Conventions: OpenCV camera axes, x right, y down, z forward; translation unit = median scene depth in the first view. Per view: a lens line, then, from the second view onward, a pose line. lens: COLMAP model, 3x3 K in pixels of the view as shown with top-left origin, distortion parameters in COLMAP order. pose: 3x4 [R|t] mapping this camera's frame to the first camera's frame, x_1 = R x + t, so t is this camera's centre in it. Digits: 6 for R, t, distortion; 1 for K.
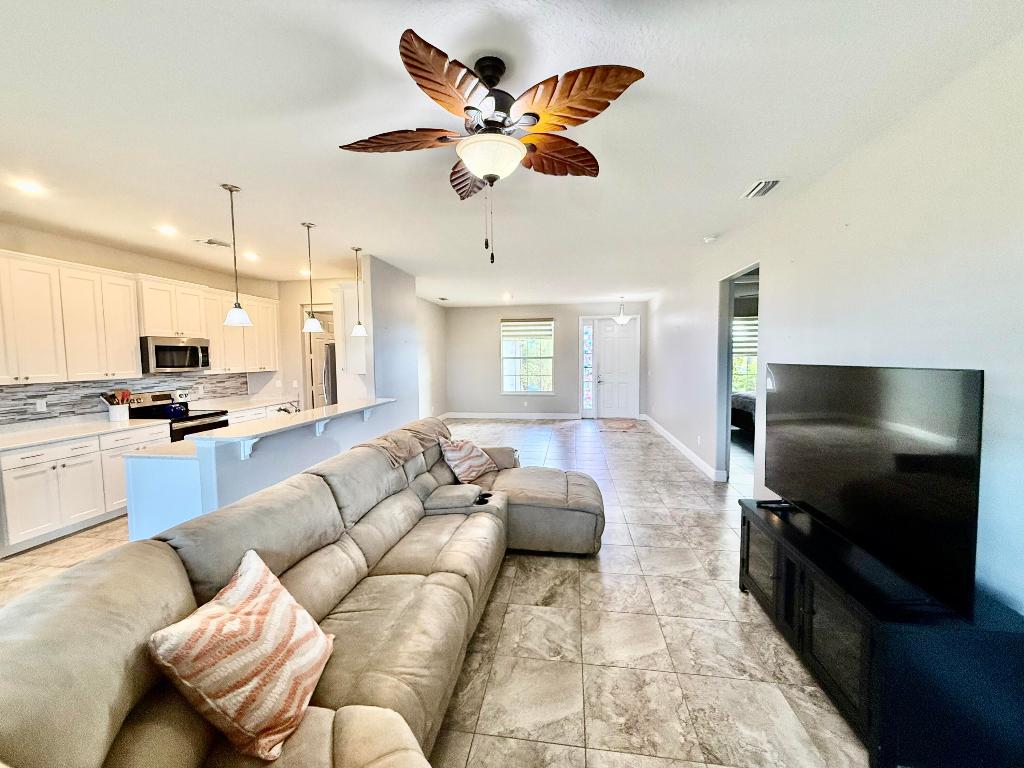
lens RADIAL K [[408.9, 0, 508.9], [0, 408.9, 383.0], [0, 0, 1]] dist [0.000087, 0.000560]
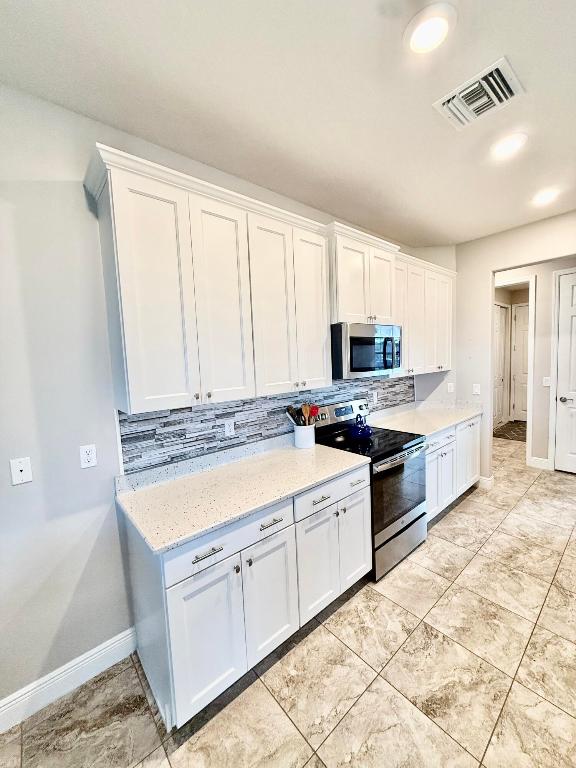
lens RADIAL K [[306.7, 0, 288.7], [0, 306.7, 382.4], [0, 0, 1]] dist [0.000087, 0.000560]
pose [[0.759042, 0.032600, -0.650225, -0.632838], [-0.009820, 0.999205, 0.038633, -0.038934], [0.650967, -0.022939, 0.758759, 0.583314]]
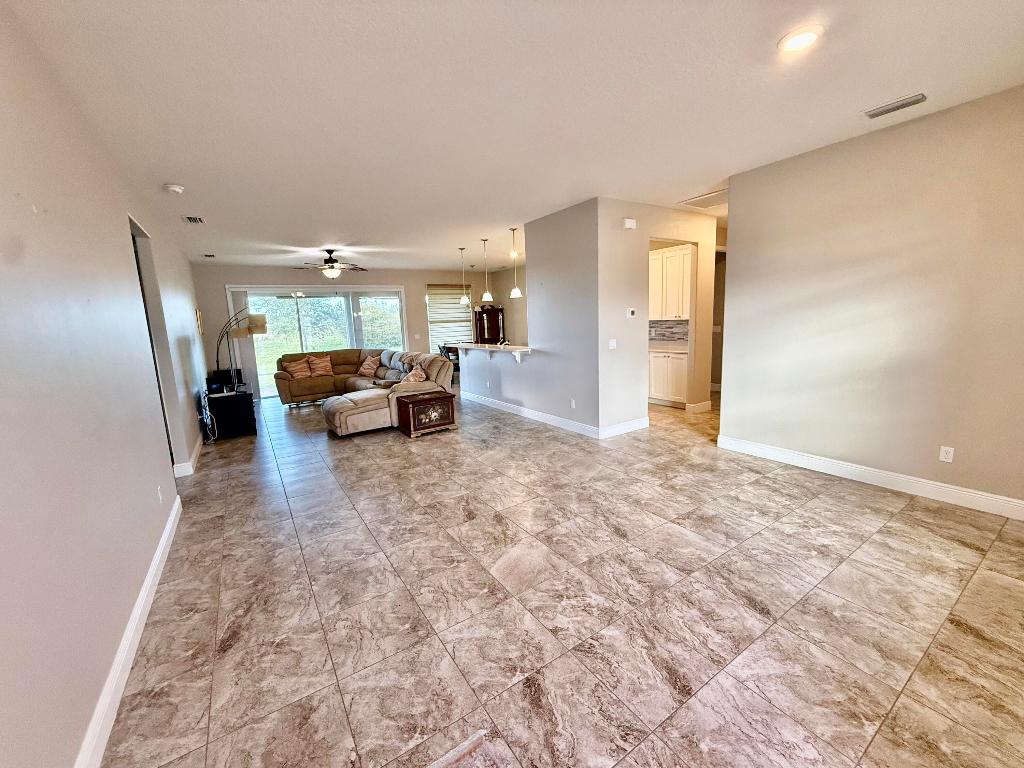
lens RADIAL K [[408.9, 0, 511.7], [0, 408.9, 383.2], [0, 0, 1]] dist [0.000087, 0.000560]
pose [[-0.739558, 0.147728, -0.656682, 0.575350], [0.005199, 0.976843, 0.213896, -0.132243], [0.673073, 0.154775, -0.723200, 2.082527]]
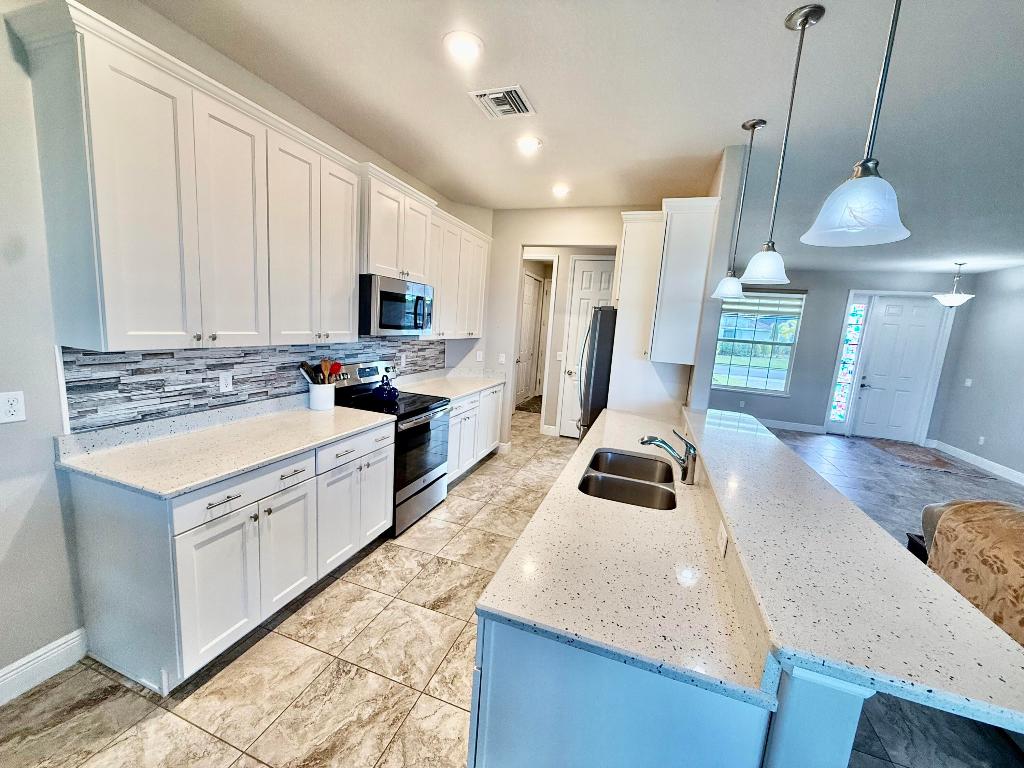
lens RADIAL K [[408.9, 0, 508.8], [0, 408.9, 383.9], [0, 0, 1]] dist [0.000087, 0.000560]
pose [[0.978986, 0.107311, -0.173407, -0.568136], [-0.092904, 0.991673, 0.089188, -0.027327], [0.181534, -0.071204, 0.980803, 0.441419]]
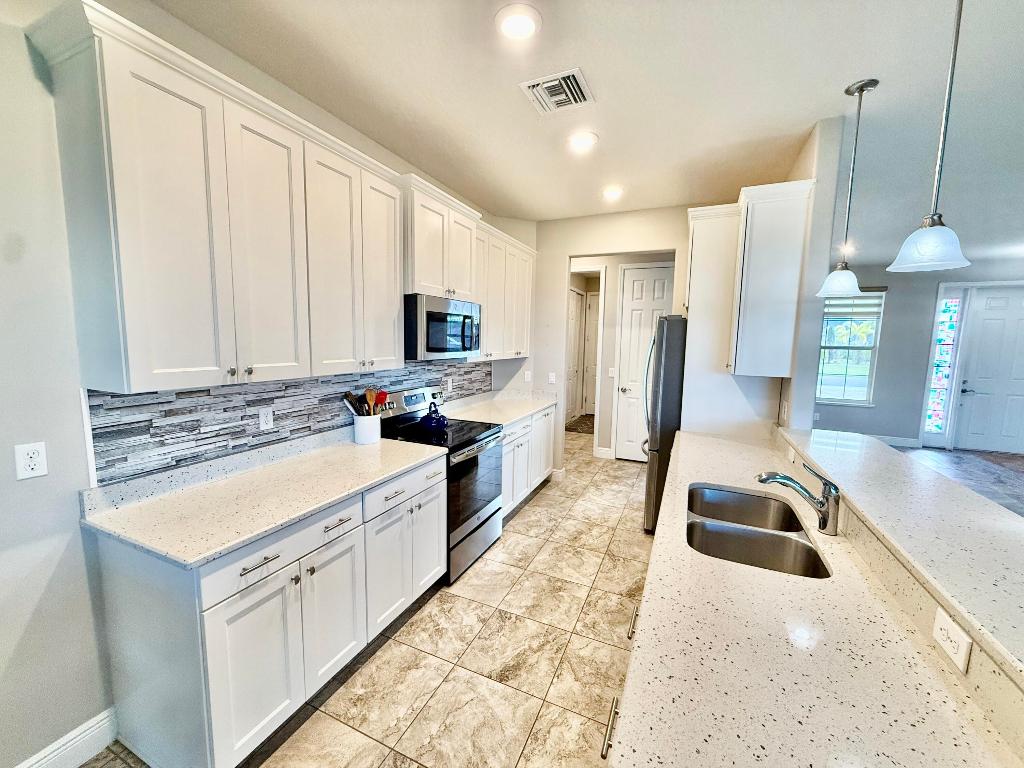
lens RADIAL K [[408.9, 0, 509.2], [0, 408.9, 384.1], [0, 0, 1]] dist [0.000087, 0.000560]
pose [[0.962778, 0.060146, -0.263518, -0.615075], [-0.048043, 0.997483, 0.052141, -0.028221], [0.265991, -0.037540, 0.963244, 0.503875]]
